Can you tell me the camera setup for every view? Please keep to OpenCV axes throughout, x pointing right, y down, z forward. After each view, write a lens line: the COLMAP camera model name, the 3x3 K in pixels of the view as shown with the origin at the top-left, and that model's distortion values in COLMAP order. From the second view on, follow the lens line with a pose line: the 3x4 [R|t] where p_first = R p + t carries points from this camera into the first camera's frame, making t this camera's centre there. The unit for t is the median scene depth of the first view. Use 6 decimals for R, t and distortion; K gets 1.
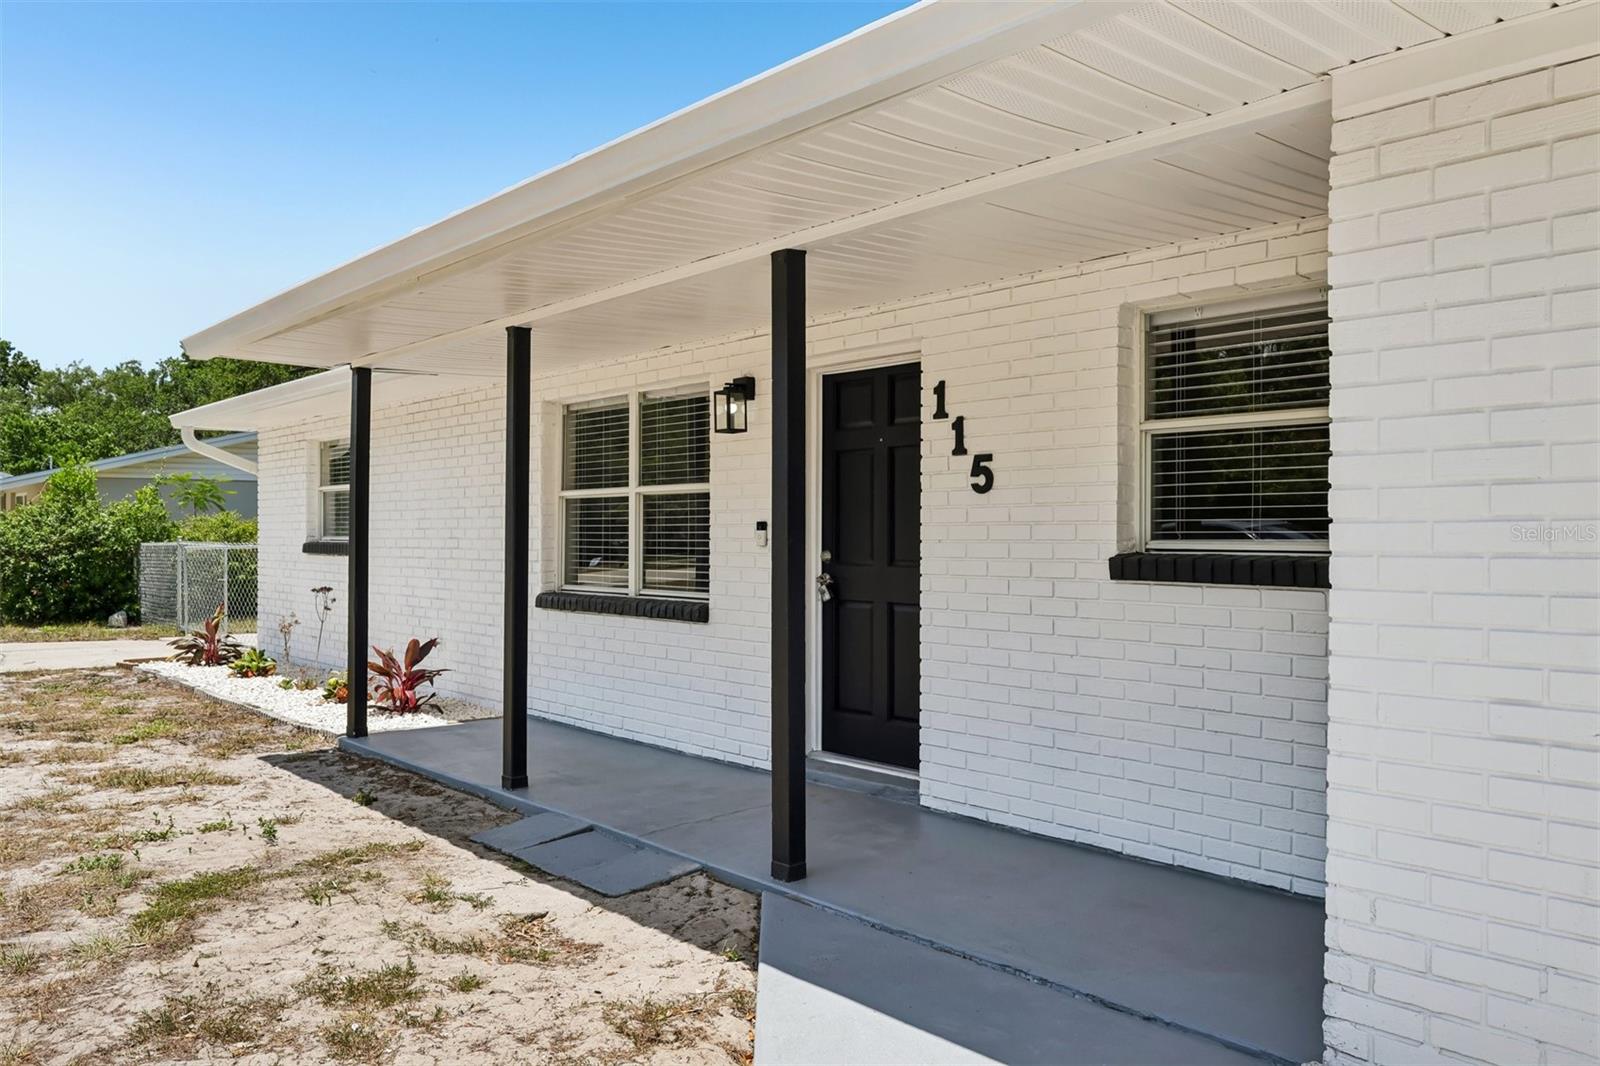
lens RADIAL K [[1267.0, 0, 787.6], [0, 1267.0, 539.4], [0, 0, 1]] dist [-0.008483, 0.016371]
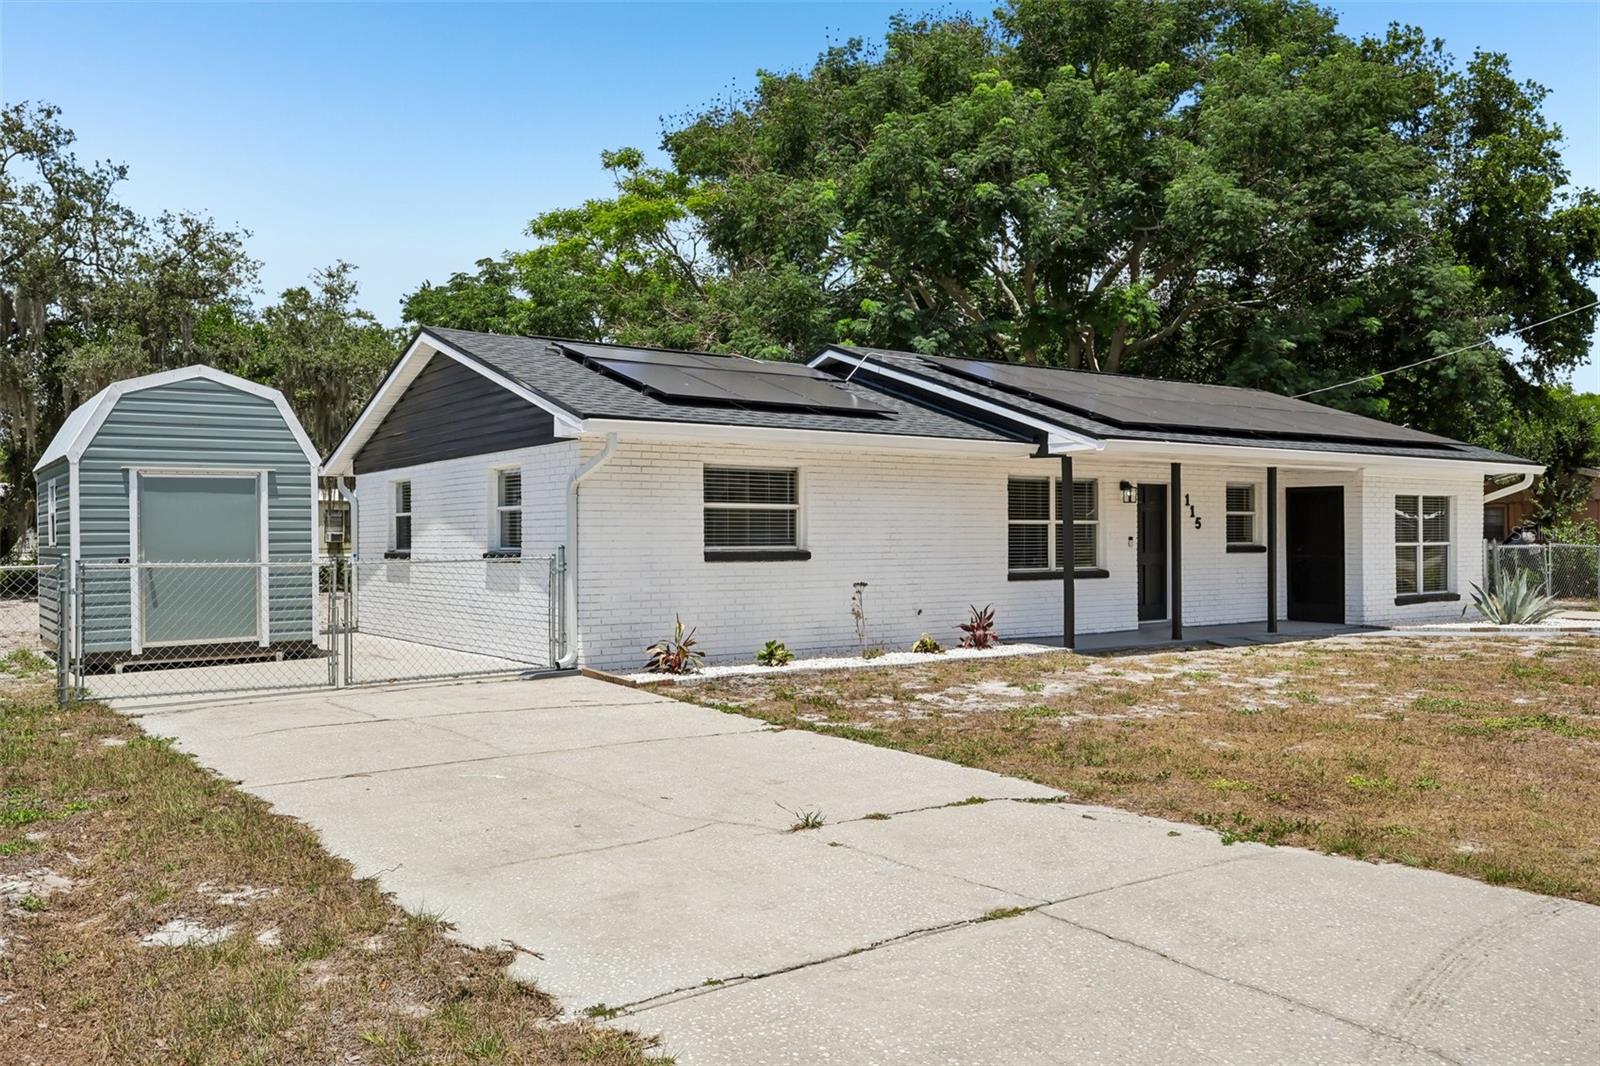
lens RADIAL K [[1267.0, 0, 765.7], [0, 1267.0, 569.5], [0, 0, 1]] dist [-0.008483, 0.016371]
pose [[0.080211, -0.026095, 0.996436, -3.300460], [0.008938, 0.999636, 0.025460, -0.023818], [-0.996738, 0.006864, 0.080415, 1.875608]]
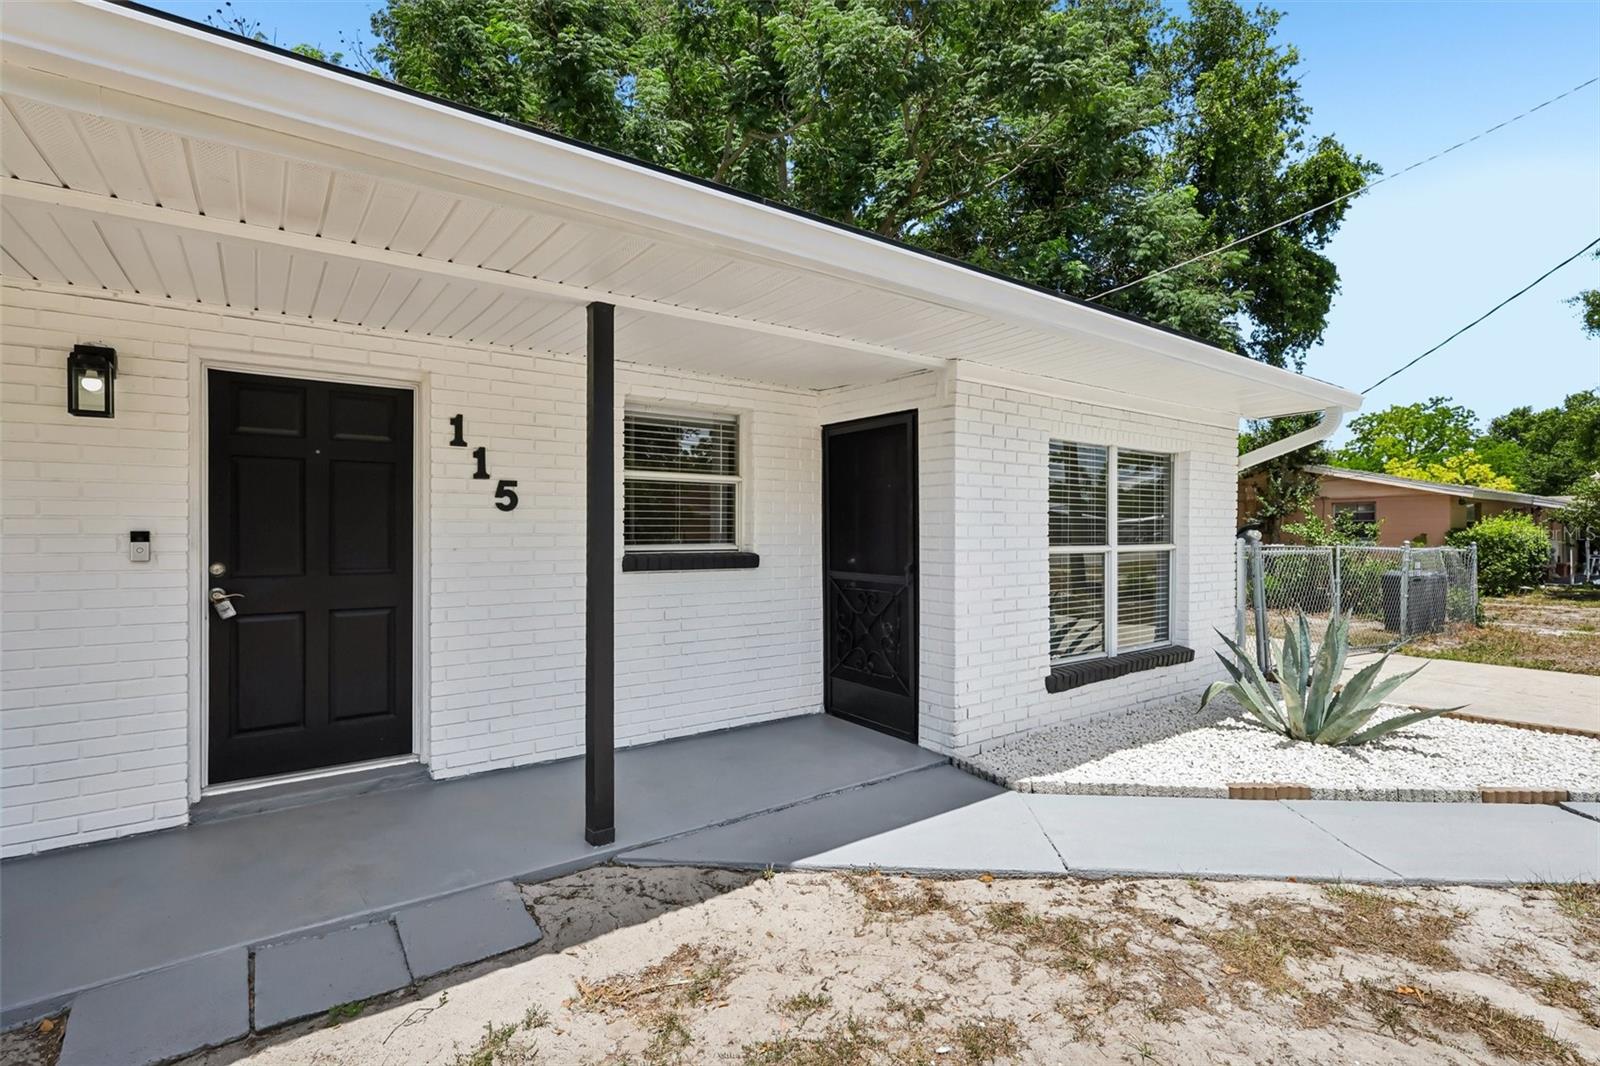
lens RADIAL K [[745.4, 0, 794.2], [0, 745.4, 531.0], [0, 0, 1]] dist [-0.000642, 0.000808]
pose [[0.062269, 0.002284, 0.998057, -0.574097], [0.007452, 0.999968, -0.002753, -0.012070], [-0.998032, 0.007609, 0.062250, 0.664726]]
